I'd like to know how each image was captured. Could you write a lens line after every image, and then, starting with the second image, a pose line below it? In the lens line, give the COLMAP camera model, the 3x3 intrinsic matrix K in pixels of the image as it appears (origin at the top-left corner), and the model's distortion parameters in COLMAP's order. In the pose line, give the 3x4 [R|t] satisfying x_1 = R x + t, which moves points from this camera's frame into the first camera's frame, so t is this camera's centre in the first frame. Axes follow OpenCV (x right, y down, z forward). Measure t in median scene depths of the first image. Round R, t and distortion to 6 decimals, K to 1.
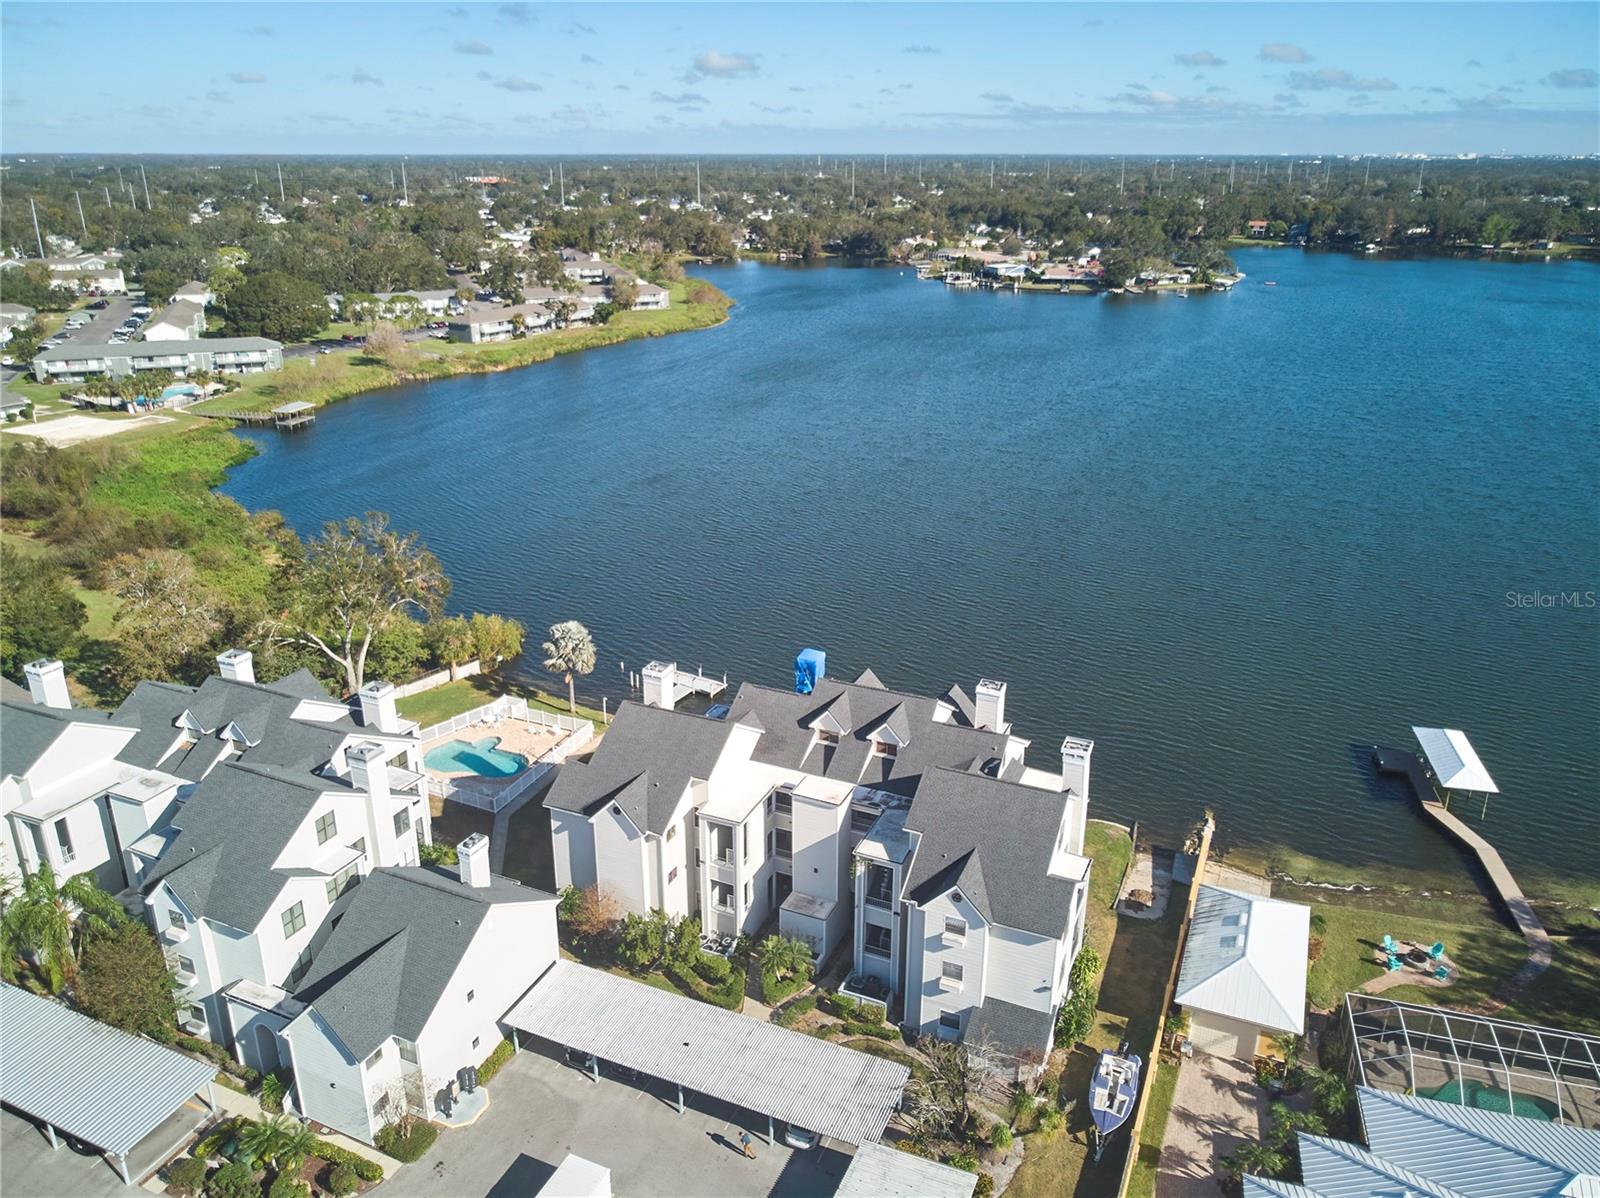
lens RADIAL K [[1215.5, 0, 776.2], [0, 1215.5, 609.7], [0, 0, 1]] dist [-0.009961, 0.006853]
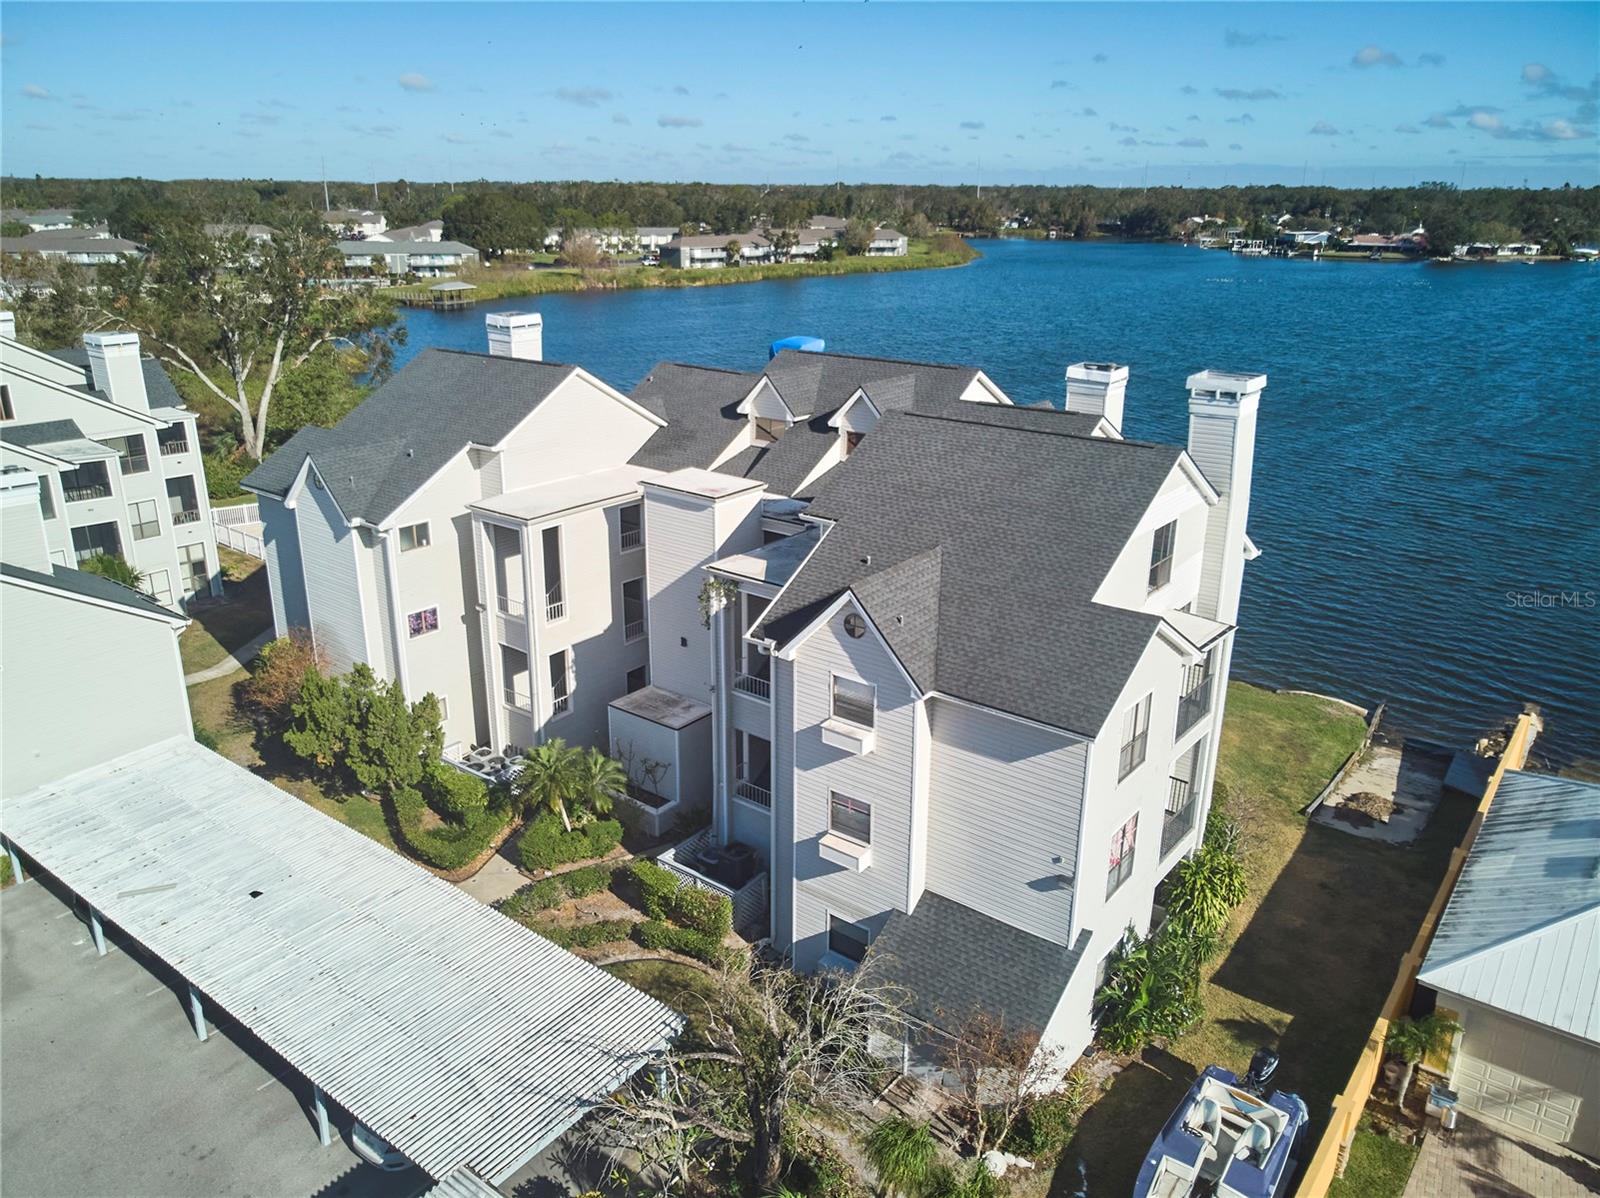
lens RADIAL K [[1197.5, 0, 788.6], [0, 1197.5, 595.9], [0, 0, 1]] dist [-0.000762, 0.006598]
pose [[0.972937, 0.084206, -0.215183, 0.115539], [-0.093977, 0.994939, -0.035569, 0.131717], [0.211099, 0.054829, 0.975926, 0.323749]]
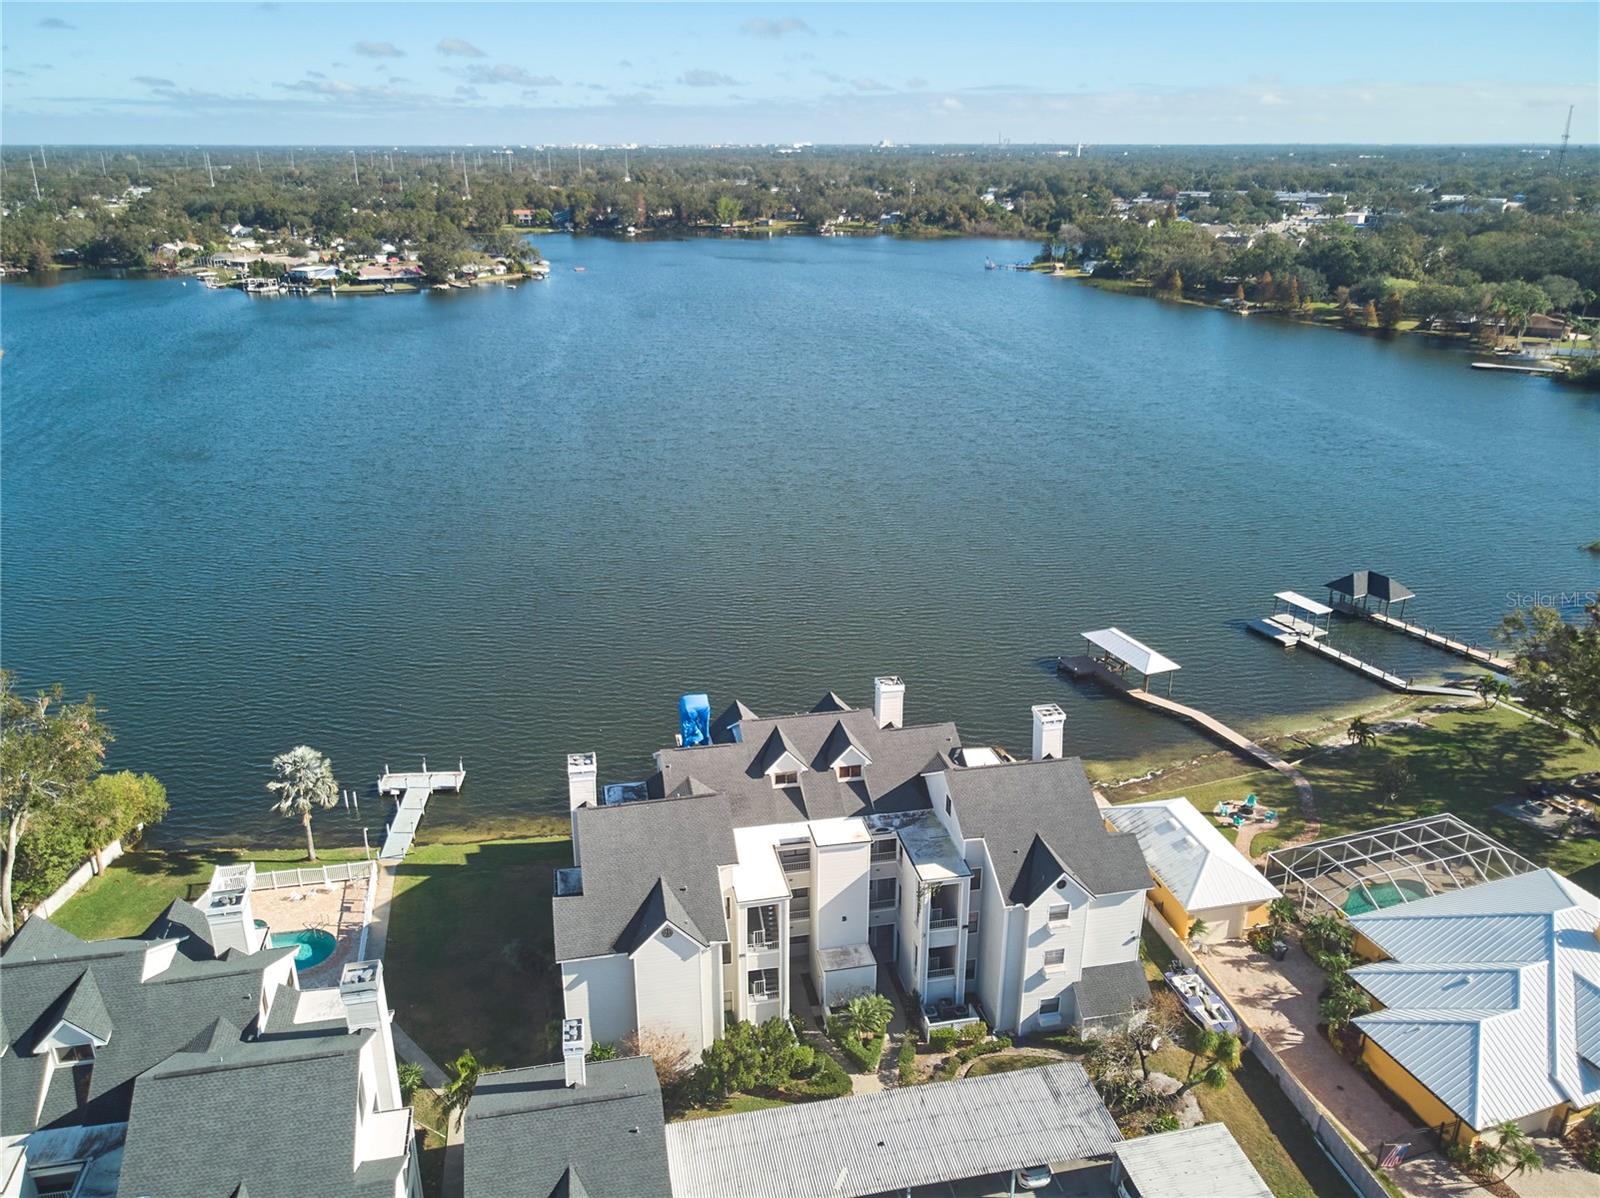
lens RADIAL K [[1234.3, 0, 802.4], [0, 1234.3, 601.7], [0, 0, 1]] dist [-0.010139, 0.012632]
pose [[0.799386, -0.210324, 0.562802, -0.298887], [0.212678, 0.975132, 0.062334, -0.055285], [-0.561917, 0.069867, 0.824238, 0.139741]]
